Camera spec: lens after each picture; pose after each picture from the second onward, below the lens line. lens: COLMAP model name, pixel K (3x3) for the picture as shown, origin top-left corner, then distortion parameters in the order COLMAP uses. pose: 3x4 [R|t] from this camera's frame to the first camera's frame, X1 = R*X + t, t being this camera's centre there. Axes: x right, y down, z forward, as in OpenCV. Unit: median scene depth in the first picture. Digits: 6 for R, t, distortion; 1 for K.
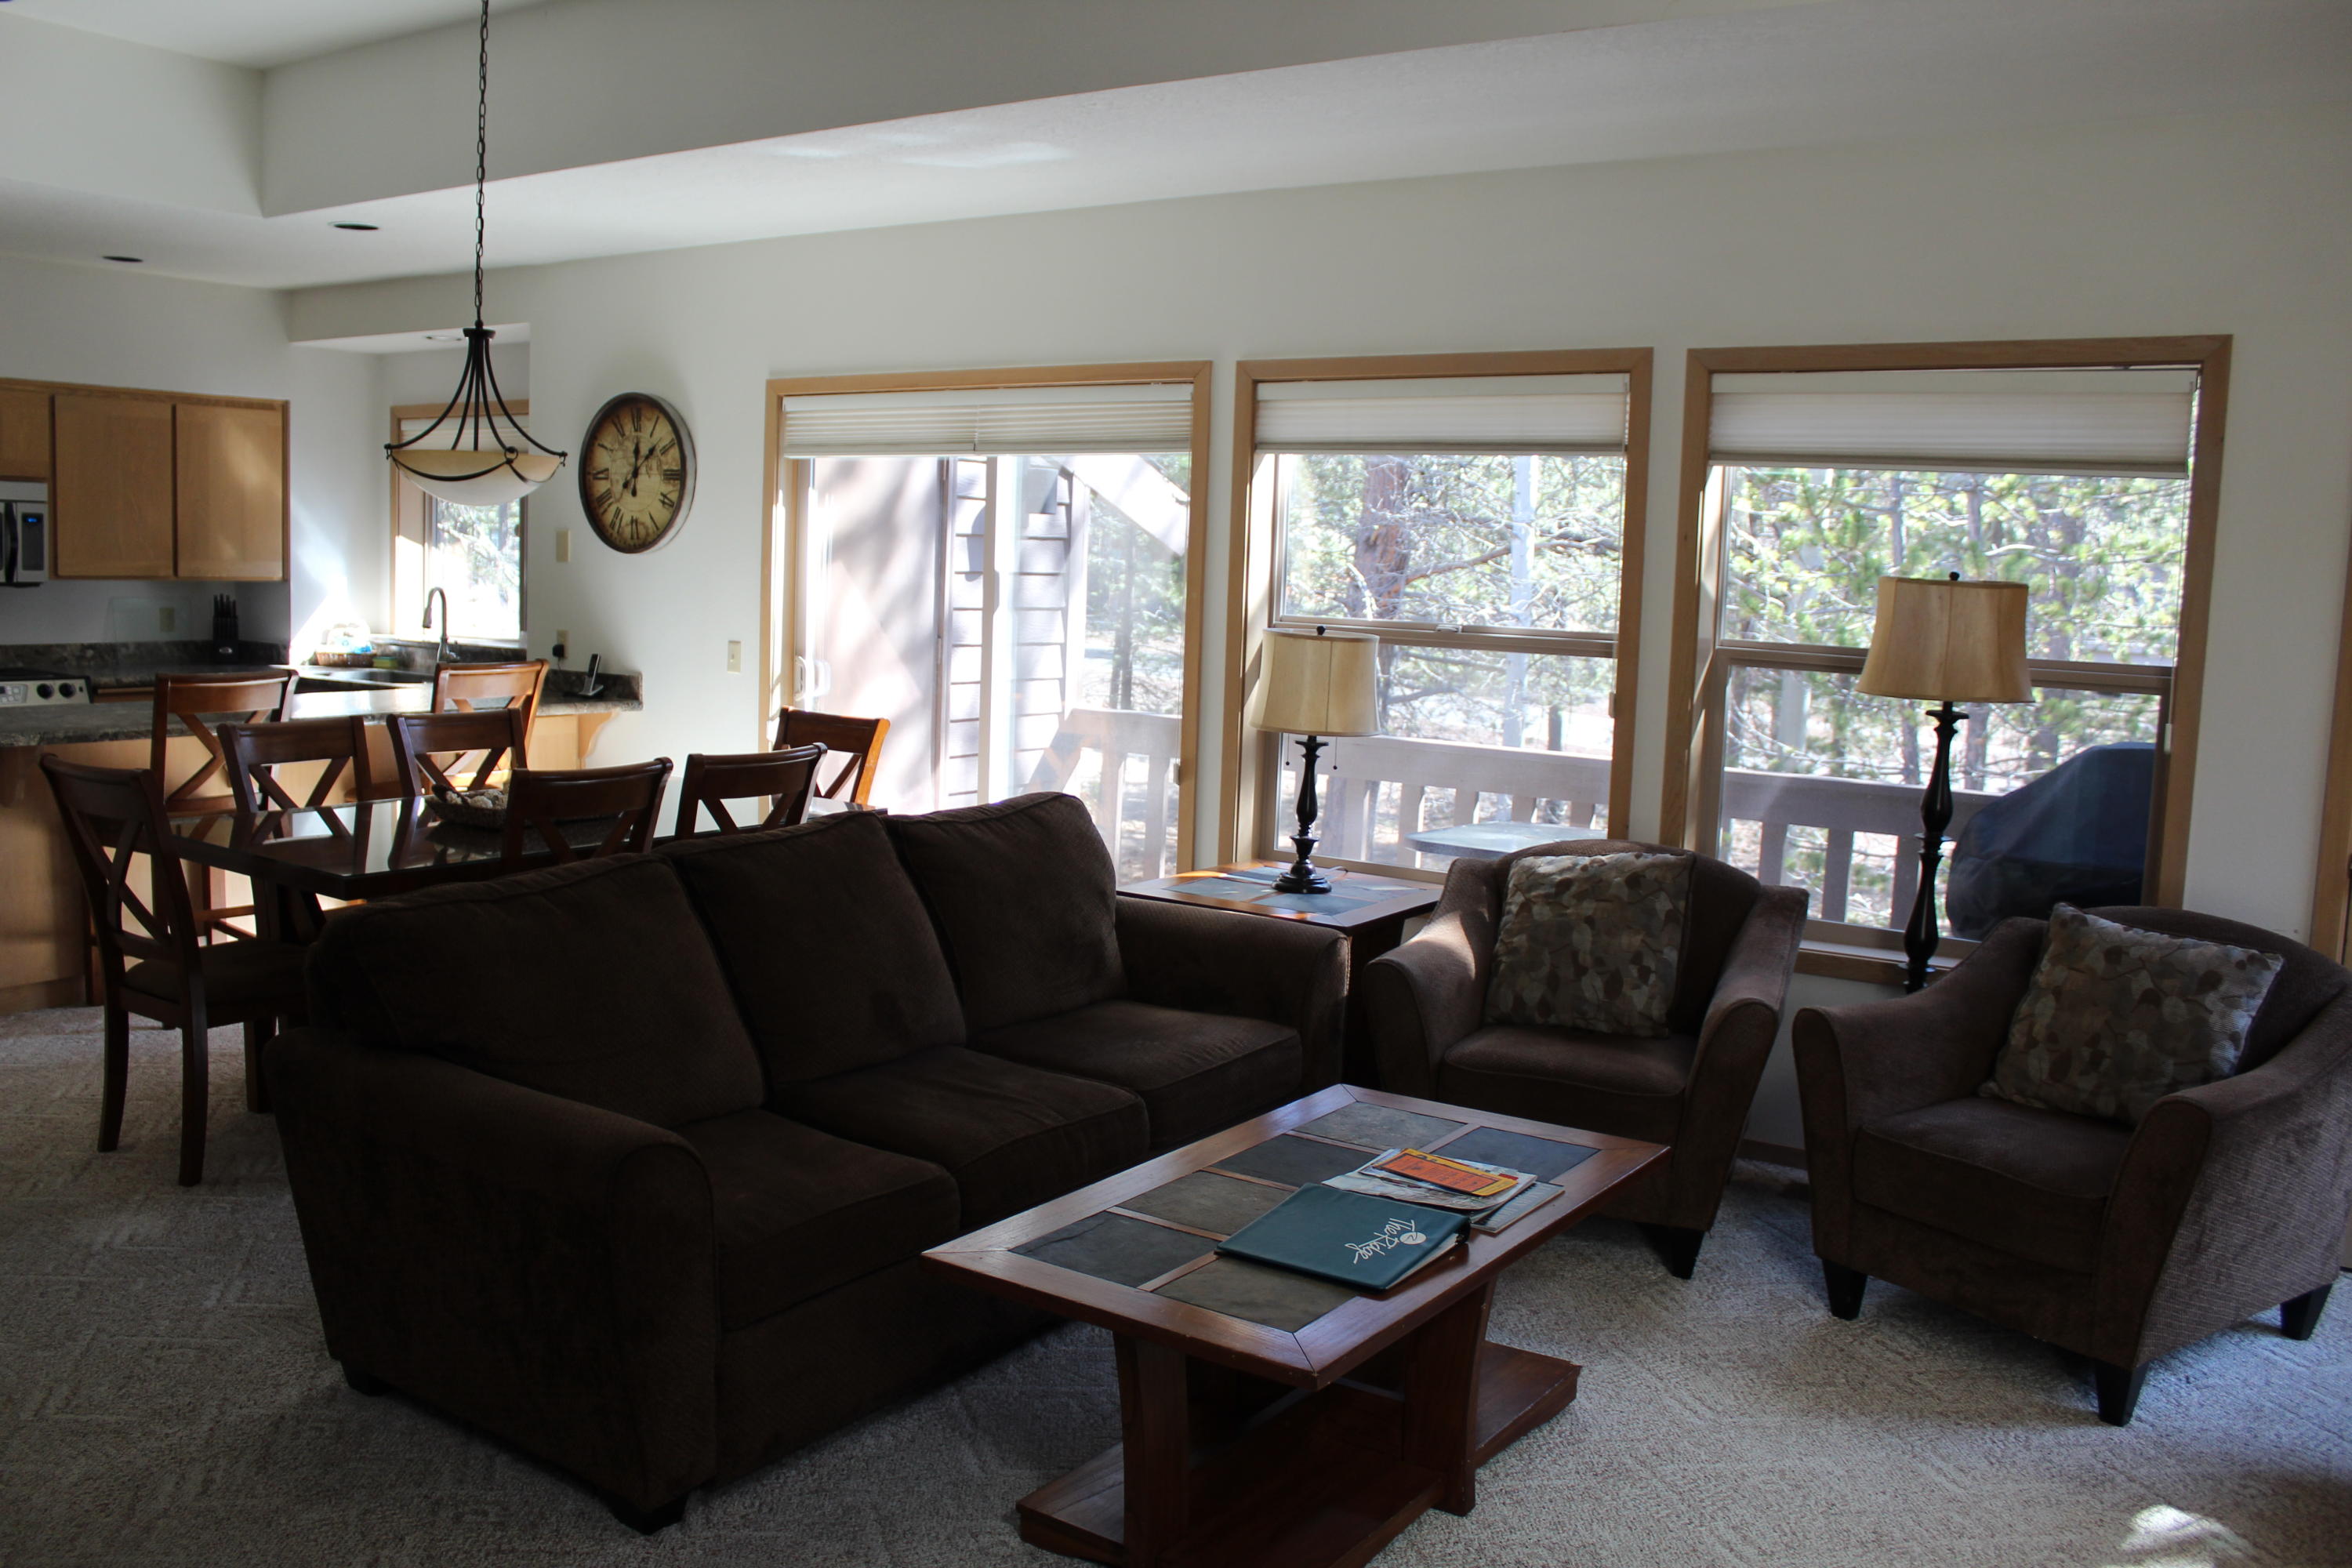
lens RADIAL K [[1947.5, 0, 1133.0], [0, 1947.5, 766.5], [0, 0, 1]] dist [-0.158762, 0.126010]
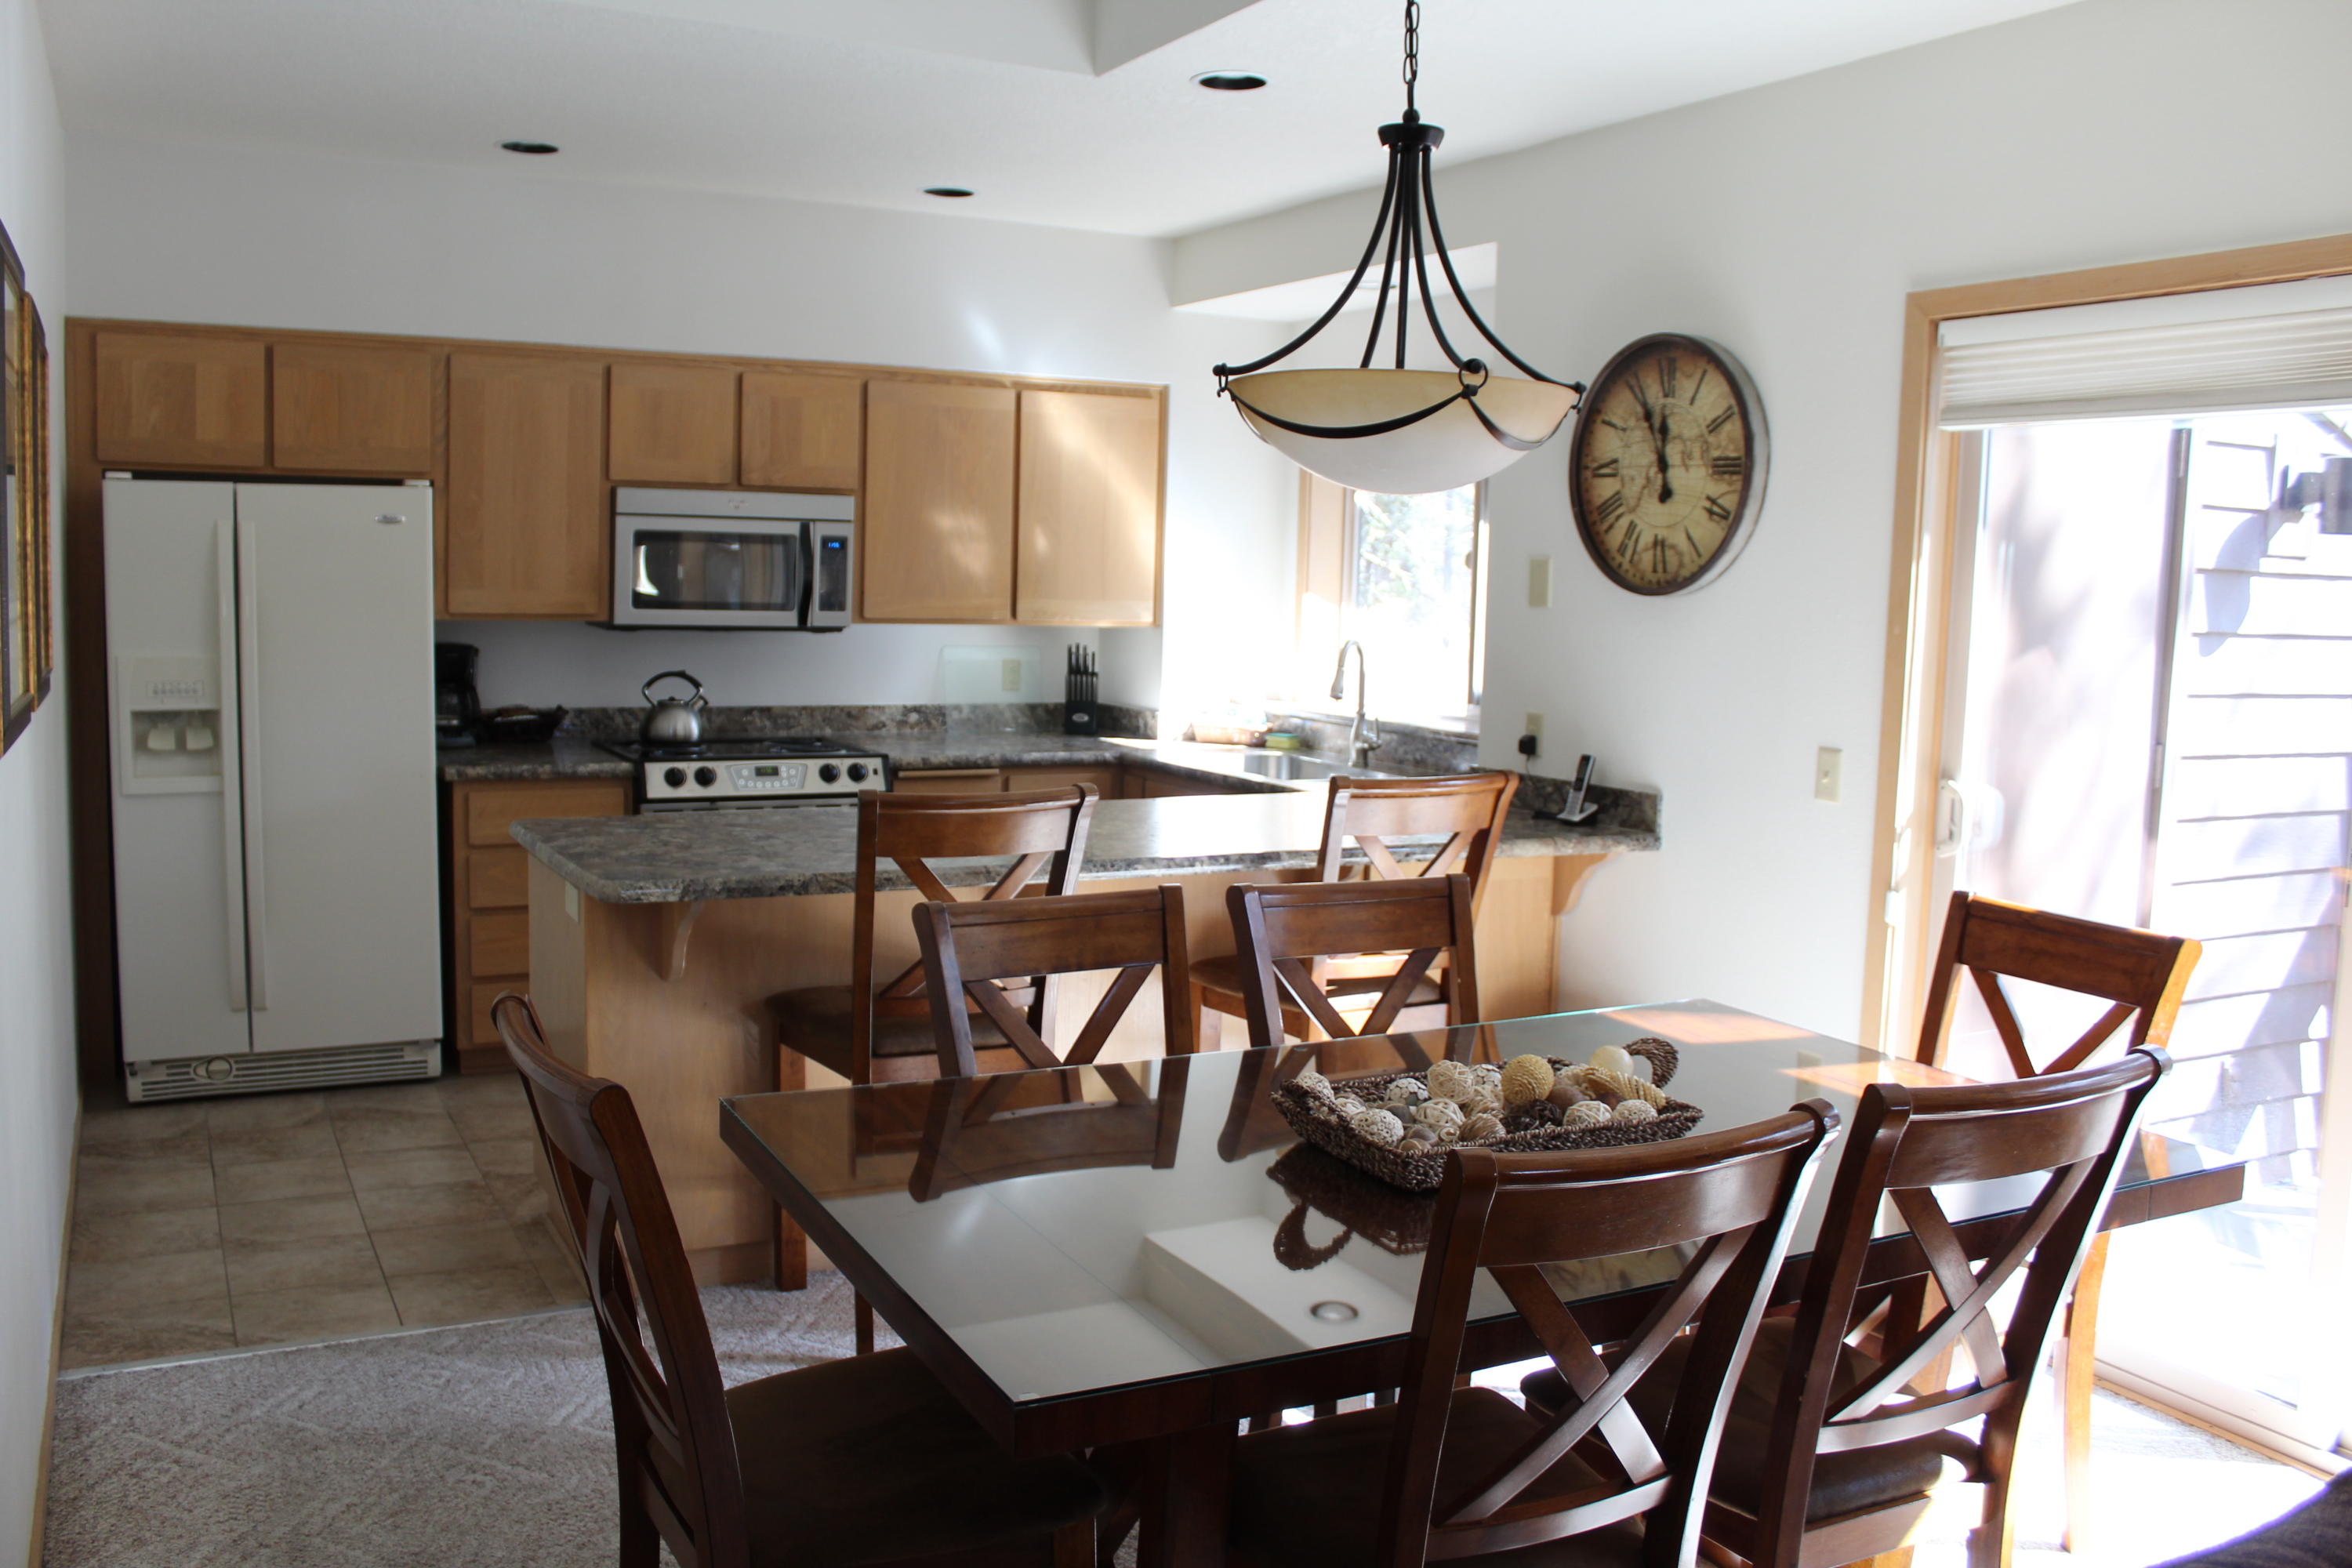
lens RADIAL K [[1947.5, 0, 1129.3], [0, 1947.5, 774.1], [0, 0, 1]] dist [-0.158762, 0.126010]
pose [[0.887637, 0.039351, -0.458859, -0.120840], [-0.047685, 0.998841, -0.006583, -0.040372], [0.458068, 0.027724, 0.888485, 0.366818]]
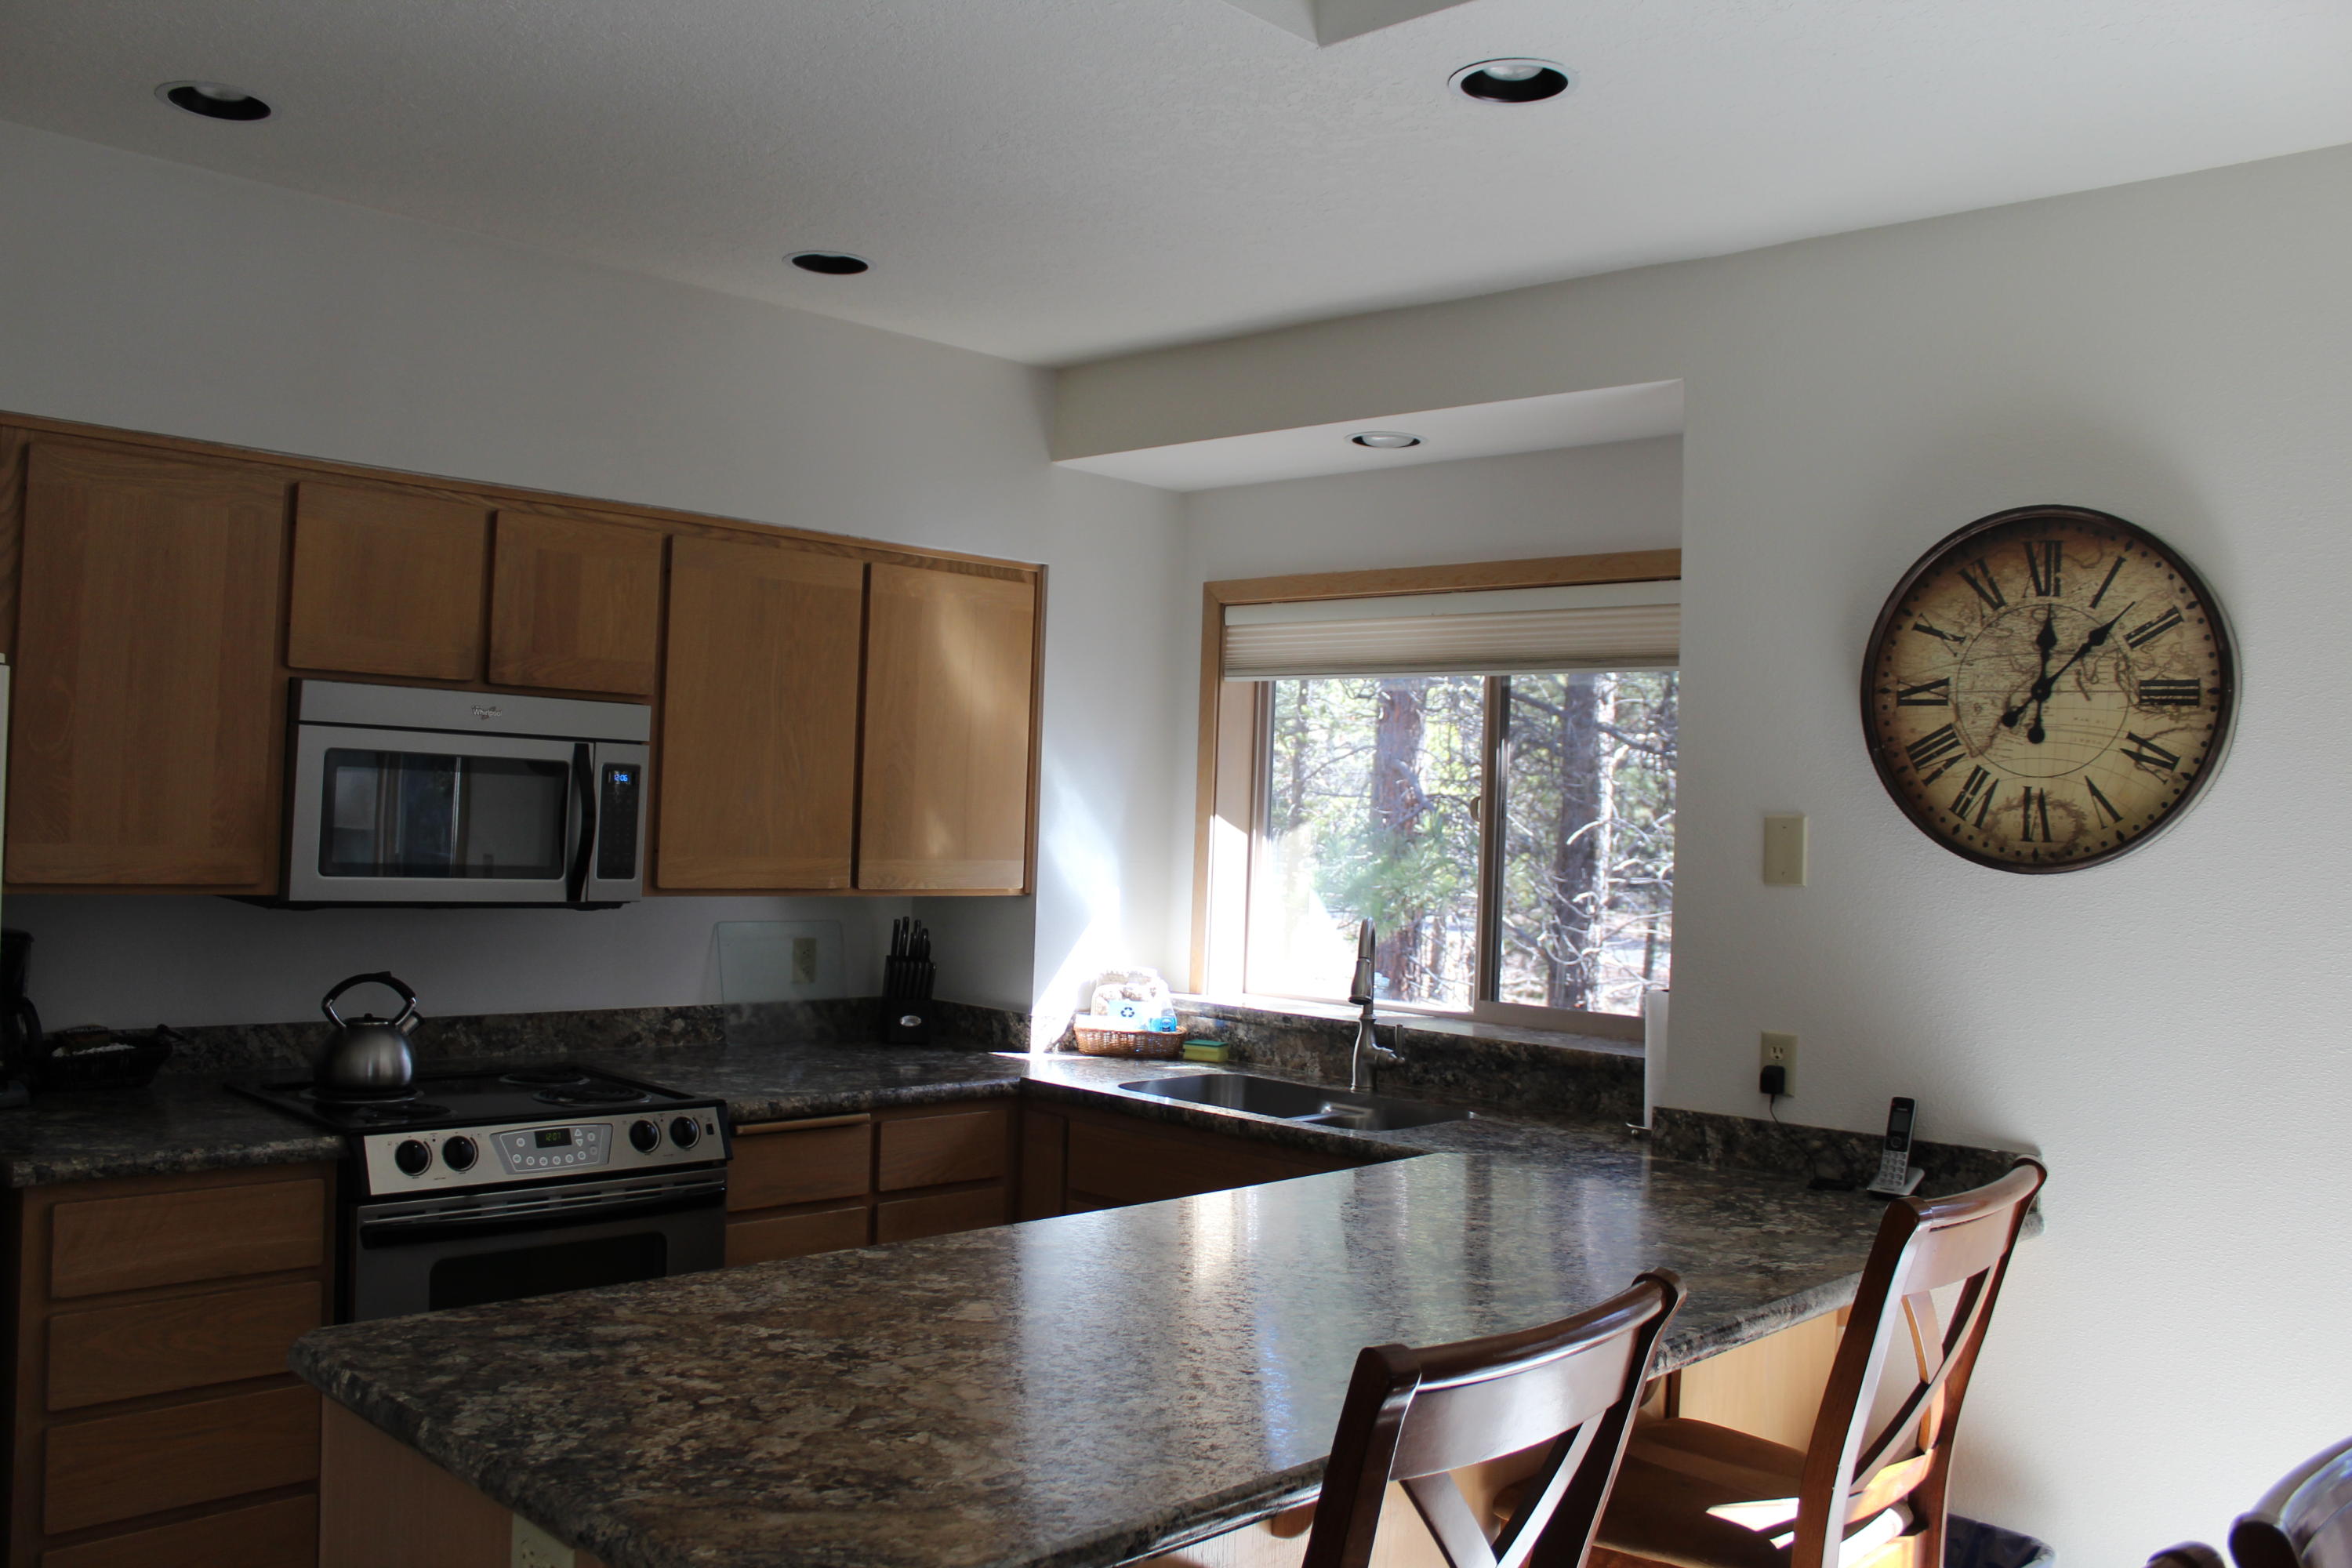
lens RADIAL K [[1947.5, 0, 1130.3], [0, 1947.5, 771.7], [0, 0, 1]] dist [-0.158762, 0.126010]
pose [[0.986079, 0.000949, -0.166276, -0.377117], [-0.023004, 0.991146, -0.130766, -0.070606], [0.164679, 0.132771, 0.977370, 0.529350]]
